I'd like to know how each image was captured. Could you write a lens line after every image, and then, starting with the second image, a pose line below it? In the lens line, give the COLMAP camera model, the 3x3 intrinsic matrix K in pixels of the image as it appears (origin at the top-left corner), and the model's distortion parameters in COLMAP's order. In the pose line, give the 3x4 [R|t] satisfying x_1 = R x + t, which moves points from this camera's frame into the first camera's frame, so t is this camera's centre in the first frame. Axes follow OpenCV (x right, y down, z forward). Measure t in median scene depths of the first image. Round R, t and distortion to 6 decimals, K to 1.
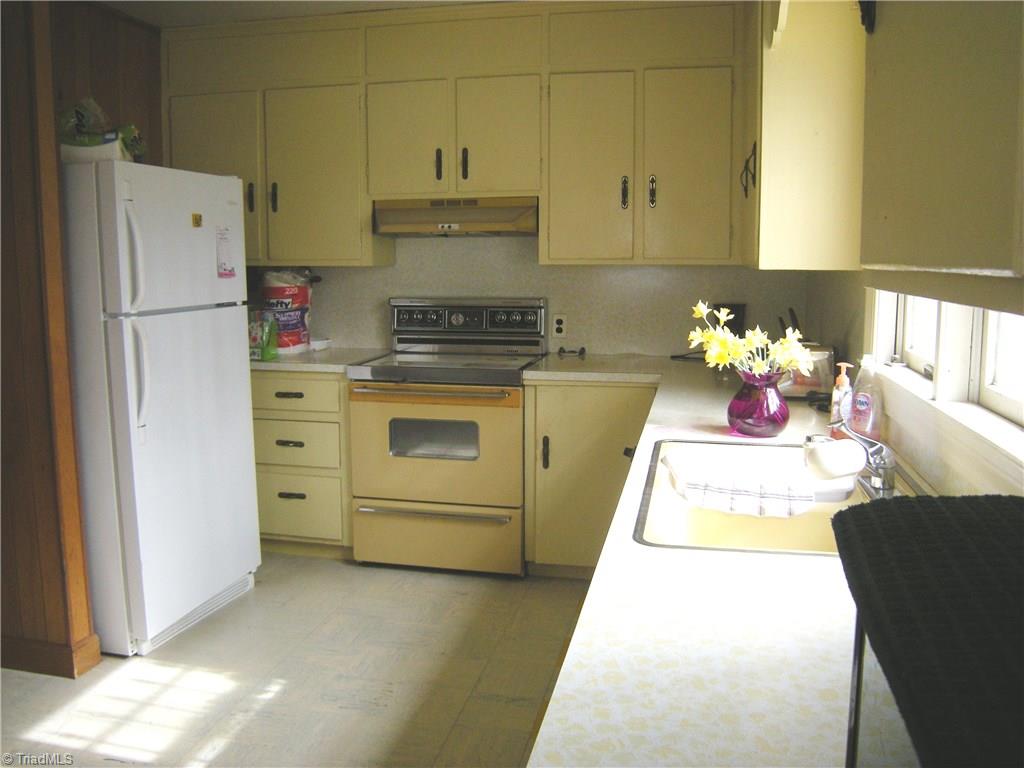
lens RADIAL K [[827.6, 0, 512.0], [0, 827.6, 384.0], [0, 0, 1]] dist [-0.124045, 0.001416]
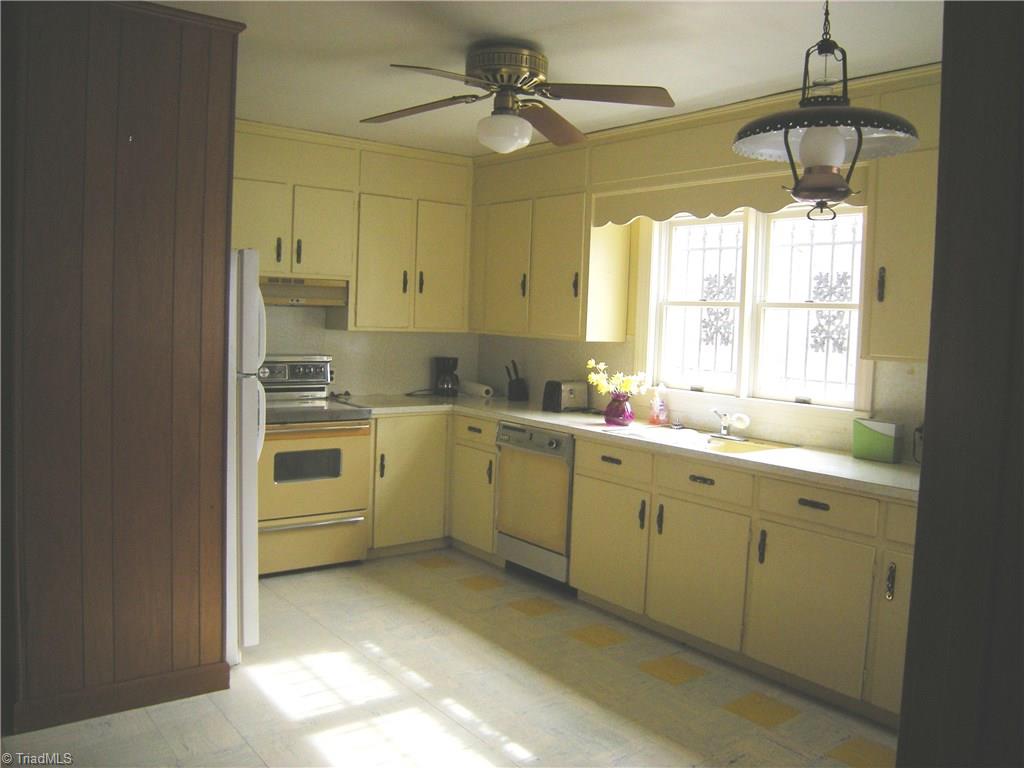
lens RADIAL K [[827.6, 0, 512.0], [0, 827.6, 384.0], [0, 0, 1]] dist [-0.124045, 0.001416]
pose [[0.636299, -0.033841, 0.770700, -0.874797], [0.075566, 0.996967, -0.018612, -0.012136], [-0.767732, 0.070082, 0.636927, -0.065197]]
